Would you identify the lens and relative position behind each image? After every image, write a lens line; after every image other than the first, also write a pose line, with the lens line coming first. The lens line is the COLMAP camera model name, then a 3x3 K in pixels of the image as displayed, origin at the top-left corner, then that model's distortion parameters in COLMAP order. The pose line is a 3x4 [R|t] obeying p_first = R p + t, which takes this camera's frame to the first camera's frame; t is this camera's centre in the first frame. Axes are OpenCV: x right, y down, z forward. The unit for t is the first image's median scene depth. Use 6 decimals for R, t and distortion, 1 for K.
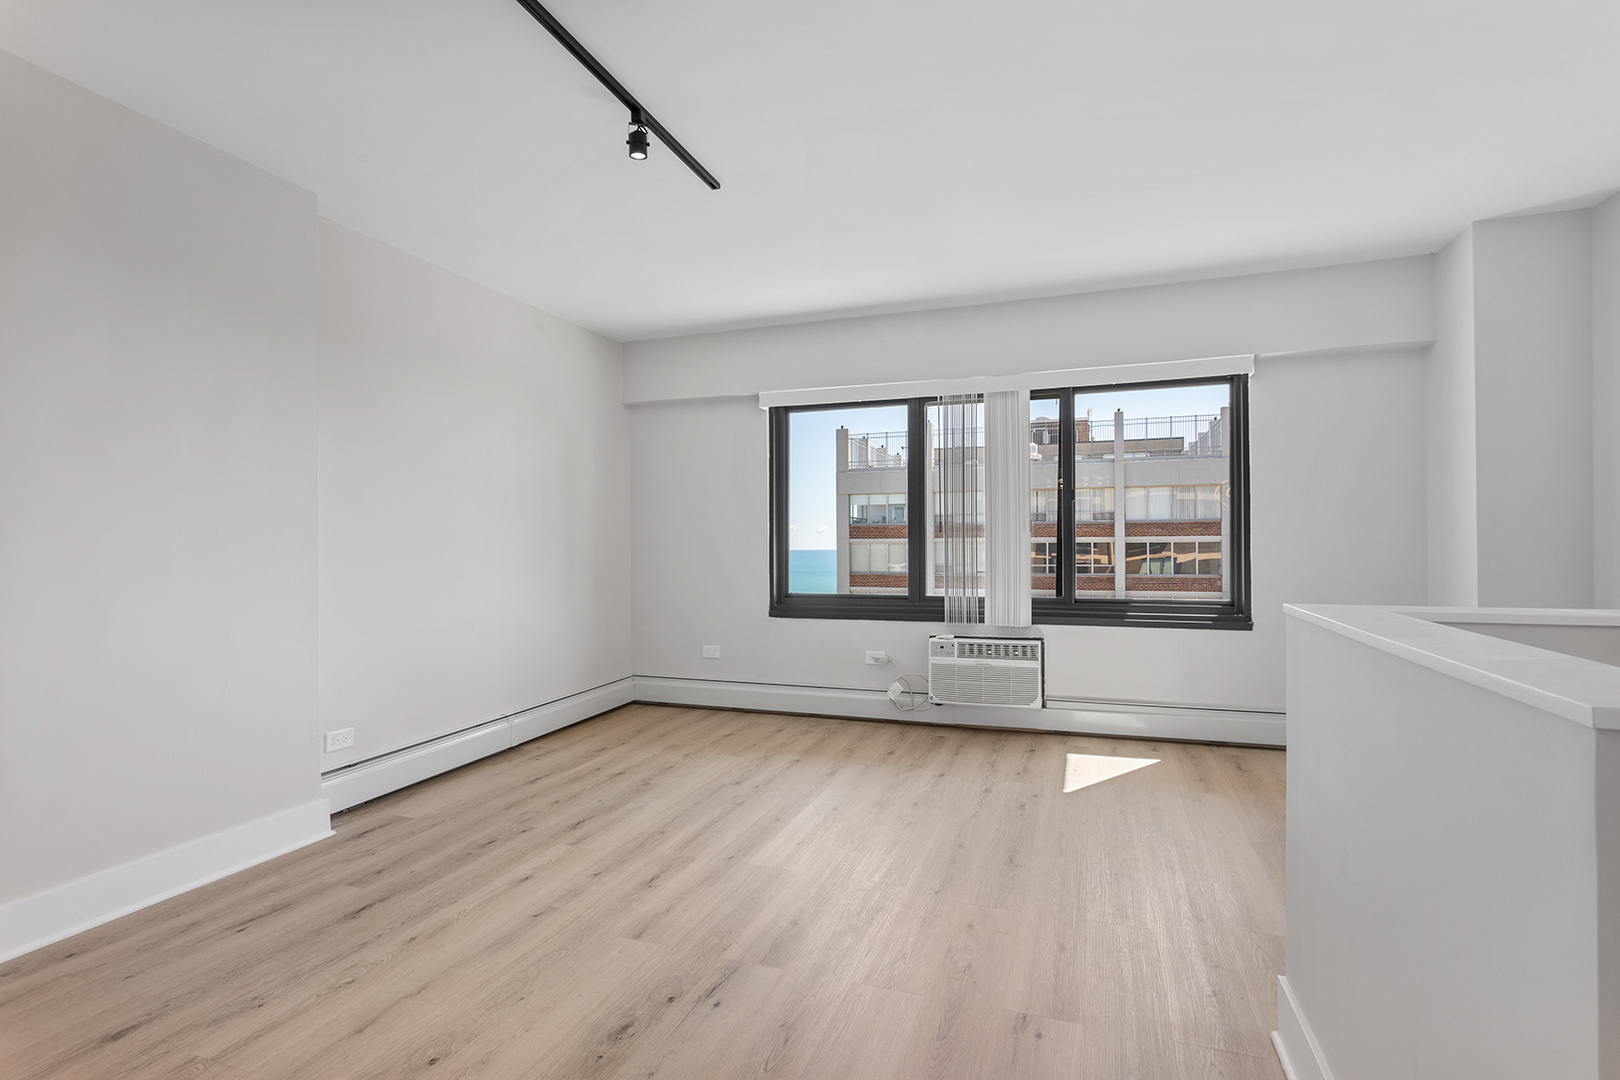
lens RADIAL K [[811.7, 0, 811.0], [0, 811.7, 549.7], [0, 0, 1]] dist [0.002401, 0.000889]
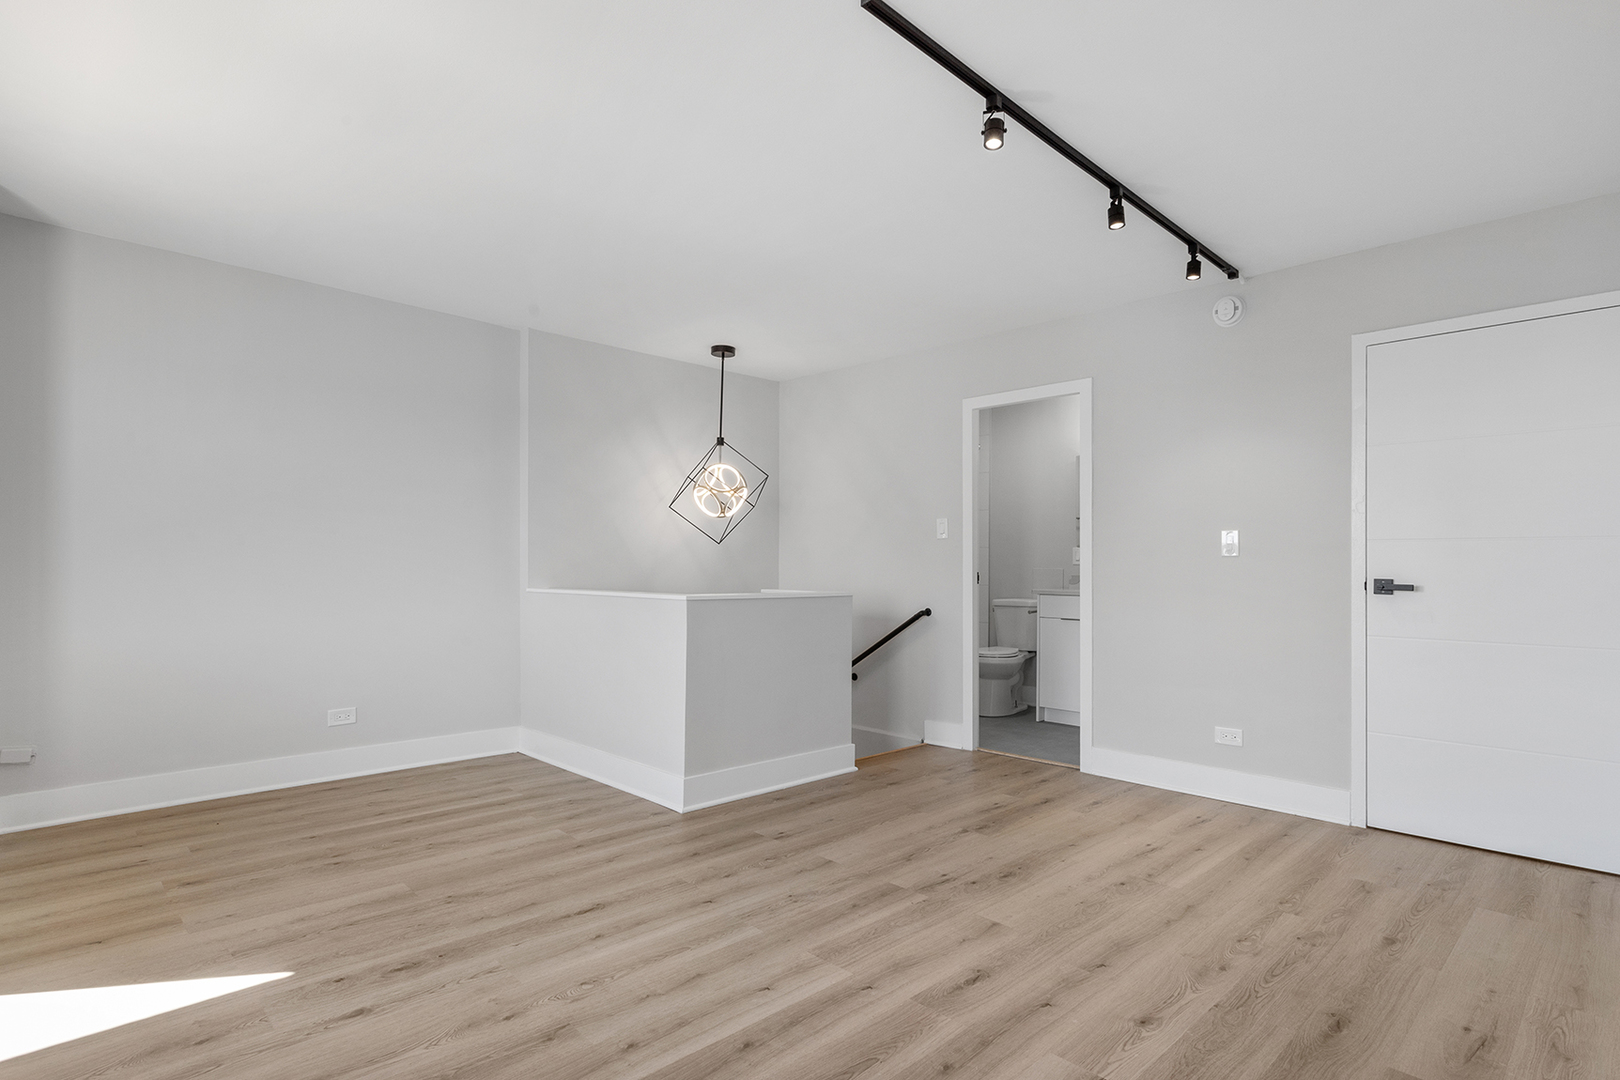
lens RADIAL K [[811.7, 0, 811.0], [0, 811.7, 549.7], [0, 0, 1]] dist [0.002401, 0.000889]
pose [[-0.900366, 0.009383, 0.435032, -0.461667], [0.003181, 0.999883, -0.014984, -0.016568], [-0.435121, -0.012107, -0.900291, 2.059469]]
